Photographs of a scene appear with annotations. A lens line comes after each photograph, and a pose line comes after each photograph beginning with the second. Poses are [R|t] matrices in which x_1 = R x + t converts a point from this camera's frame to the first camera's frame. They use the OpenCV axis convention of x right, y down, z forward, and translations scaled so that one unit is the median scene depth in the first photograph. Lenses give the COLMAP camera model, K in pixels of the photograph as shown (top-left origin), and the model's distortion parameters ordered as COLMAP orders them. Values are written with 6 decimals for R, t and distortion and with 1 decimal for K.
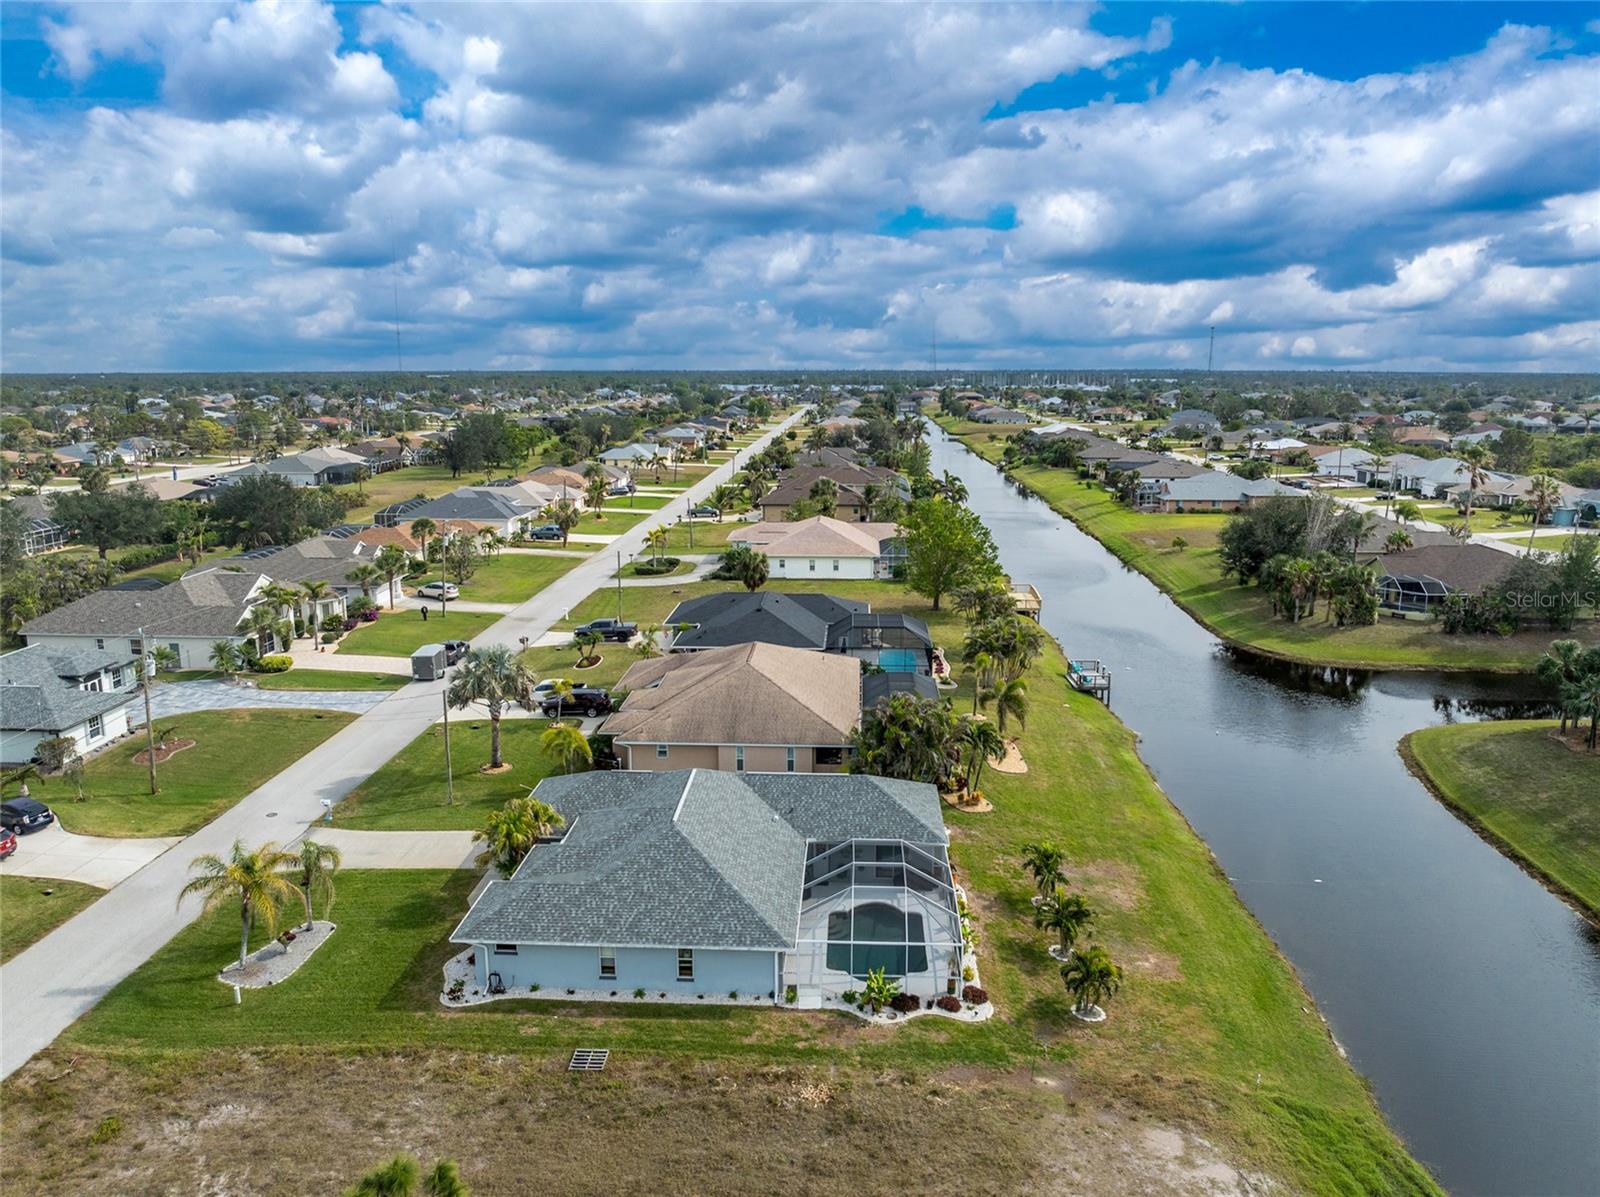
lens RADIAL K [[1167.3, 0, 802.3], [0, 1167.3, 713.9], [0, 0, 1]] dist [-0.004299, -0.001547]
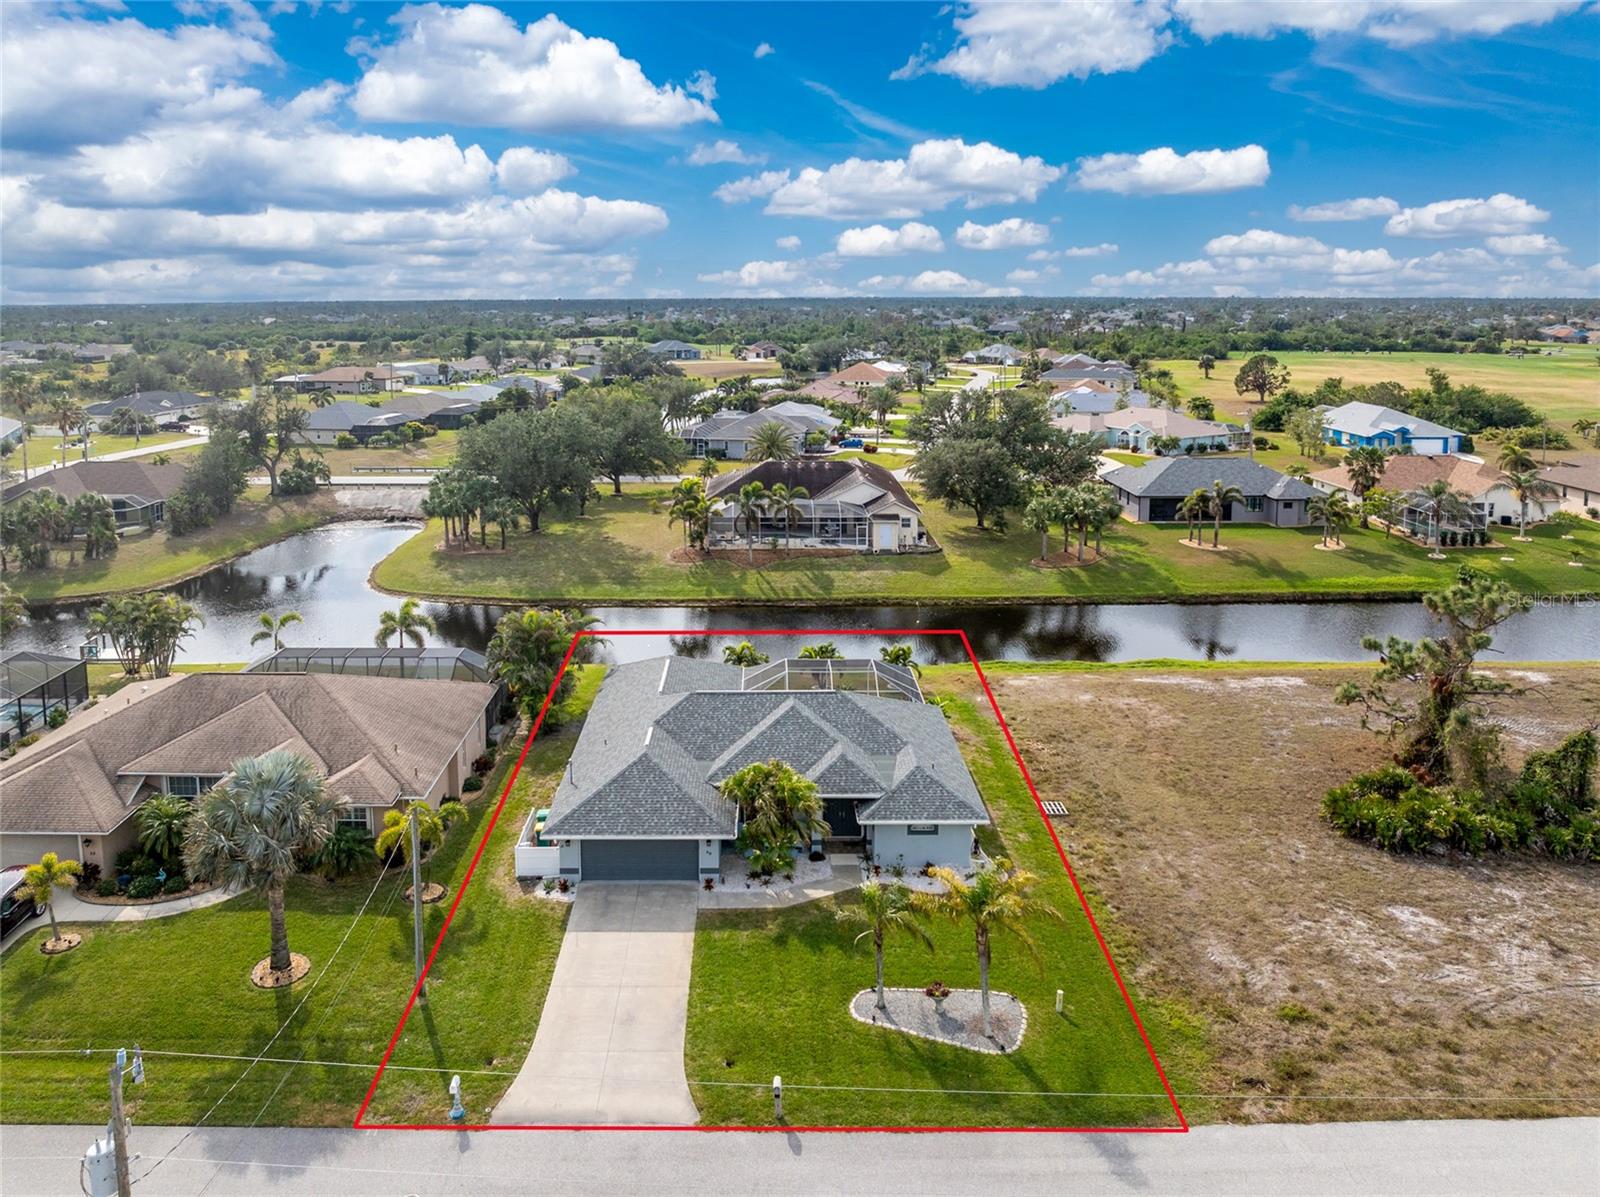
lens RADIAL K [[1139.0, 0, 800.0], [0, 1139.0, 598.5], [0, 0, 1]] dist [-0.032918, -0.000547]
pose [[-0.085752, -0.248198, 0.964906, -0.892054], [0.291596, 0.919814, 0.262513, -0.220243], [-0.952690, 0.303874, -0.006502, 0.828325]]
